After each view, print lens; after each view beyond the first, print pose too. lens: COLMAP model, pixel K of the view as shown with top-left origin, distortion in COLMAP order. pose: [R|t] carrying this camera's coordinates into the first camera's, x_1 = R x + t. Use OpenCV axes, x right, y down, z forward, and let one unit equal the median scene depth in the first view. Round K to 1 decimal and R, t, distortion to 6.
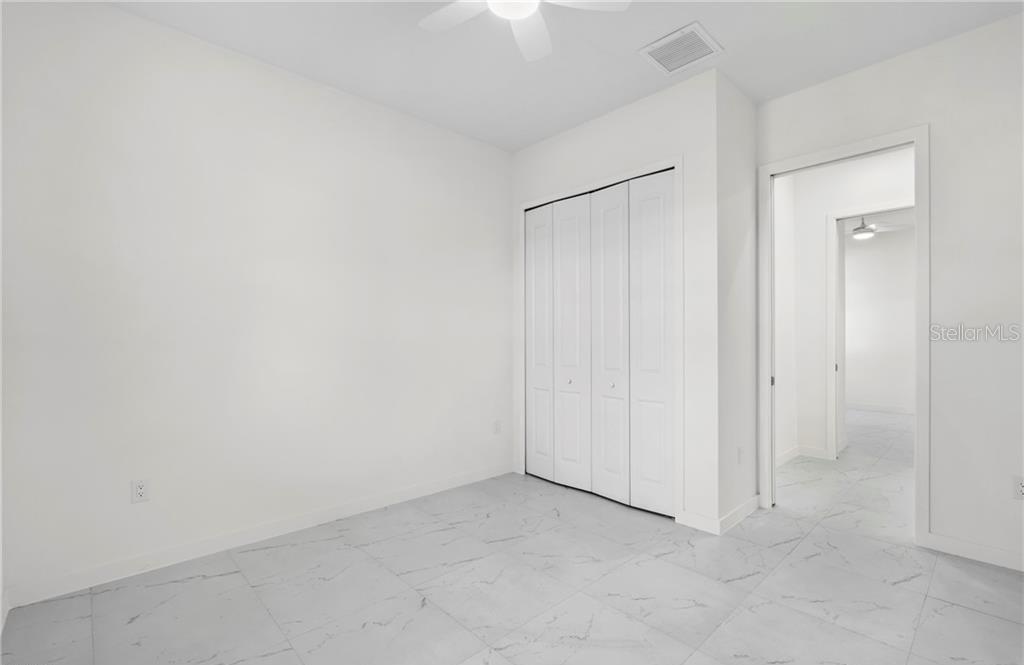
lens RADIAL K [[455.2, 0, 509.5], [0, 455.2, 325.7], [0, 0, 1]] dist [0.001457, 0.000322]
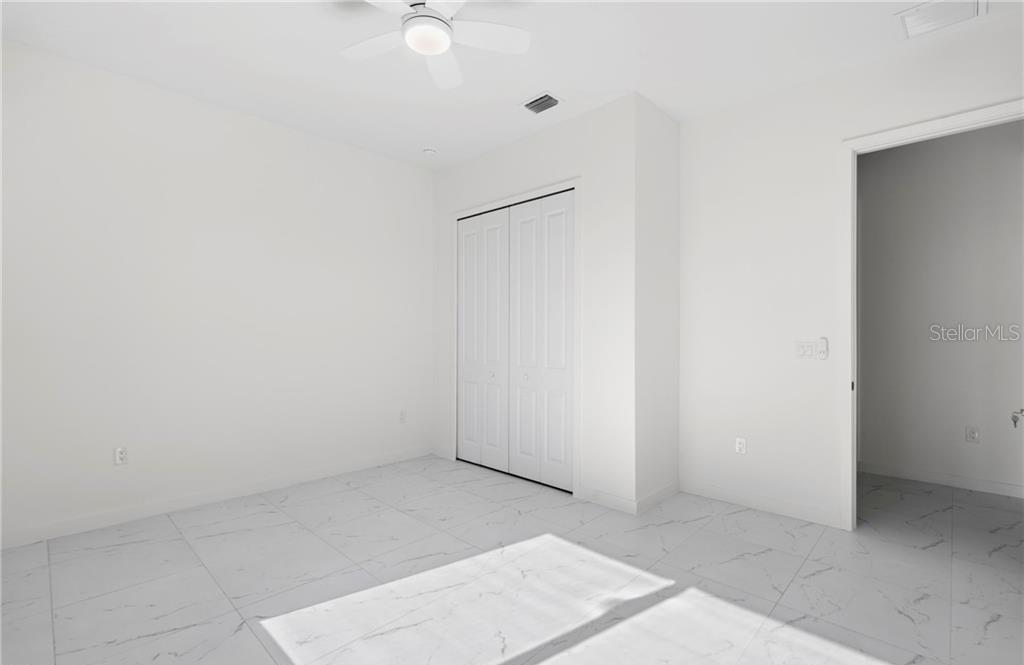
lens RADIAL K [[464.7, 0, 513.7], [0, 464.7, 336.0], [0, 0, 1]] dist [0.000566, 0.000437]
pose [[0.998931, 0.011389, 0.044793, 0.135986], [-0.012556, 0.999586, 0.025871, -0.004141], [-0.044480, -0.026406, 0.998661, -0.143313]]
